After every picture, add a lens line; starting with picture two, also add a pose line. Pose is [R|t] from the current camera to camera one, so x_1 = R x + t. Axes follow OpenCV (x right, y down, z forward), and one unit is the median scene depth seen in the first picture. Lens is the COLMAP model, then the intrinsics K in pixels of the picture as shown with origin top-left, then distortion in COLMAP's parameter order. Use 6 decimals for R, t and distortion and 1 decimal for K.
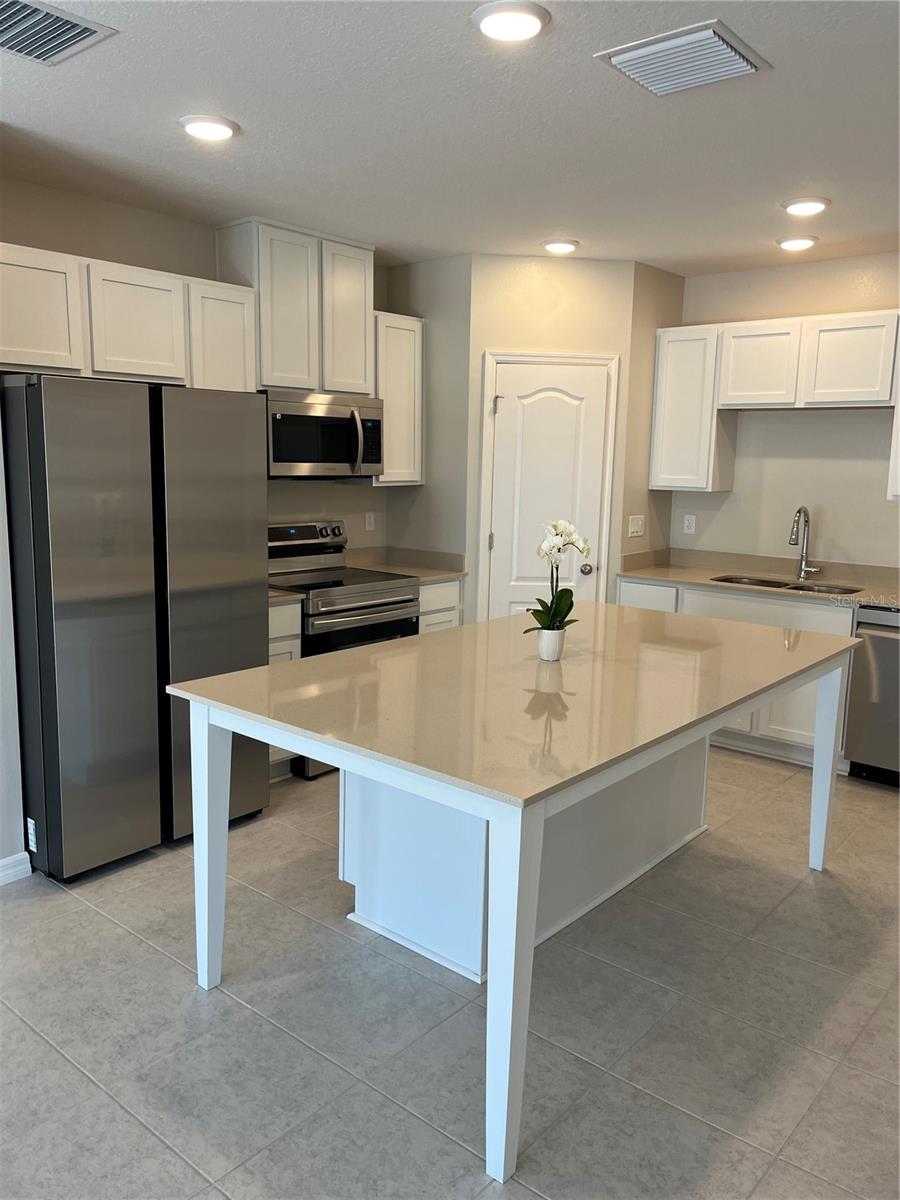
lens RADIAL K [[897.5, 0, 451.7], [0, 897.5, 603.0], [0, 0, 1]] dist [-0.011586, 0.001184]
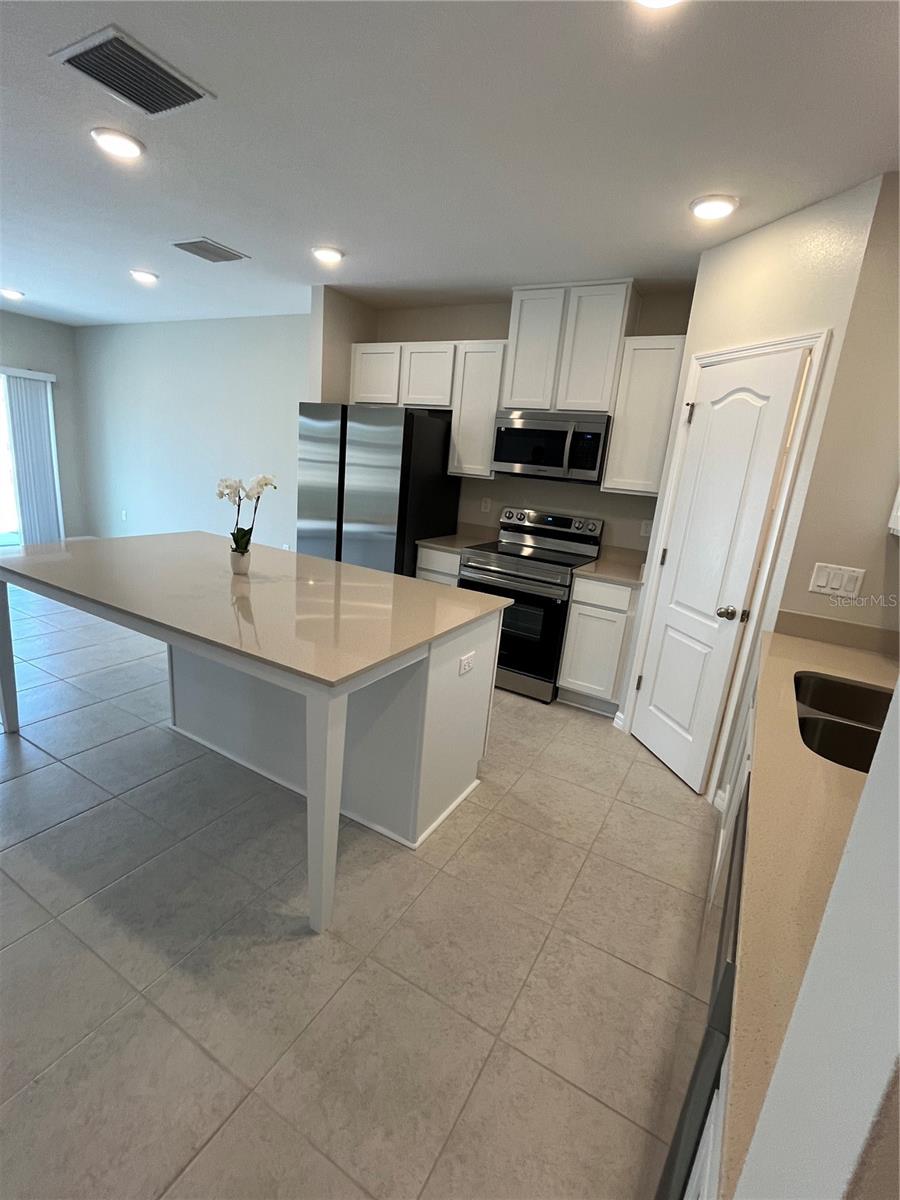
lens RADIAL K [[550.6, 0, 447.2], [0, 550.6, 599.3], [0, 0, 1]] dist [-0.002550, -0.000100]
pose [[0.178480, 0.244232, -0.953150, 0.677507], [-0.239798, 0.950293, 0.198596, -0.101389], [0.954275, 0.193118, 0.228175, 0.750170]]
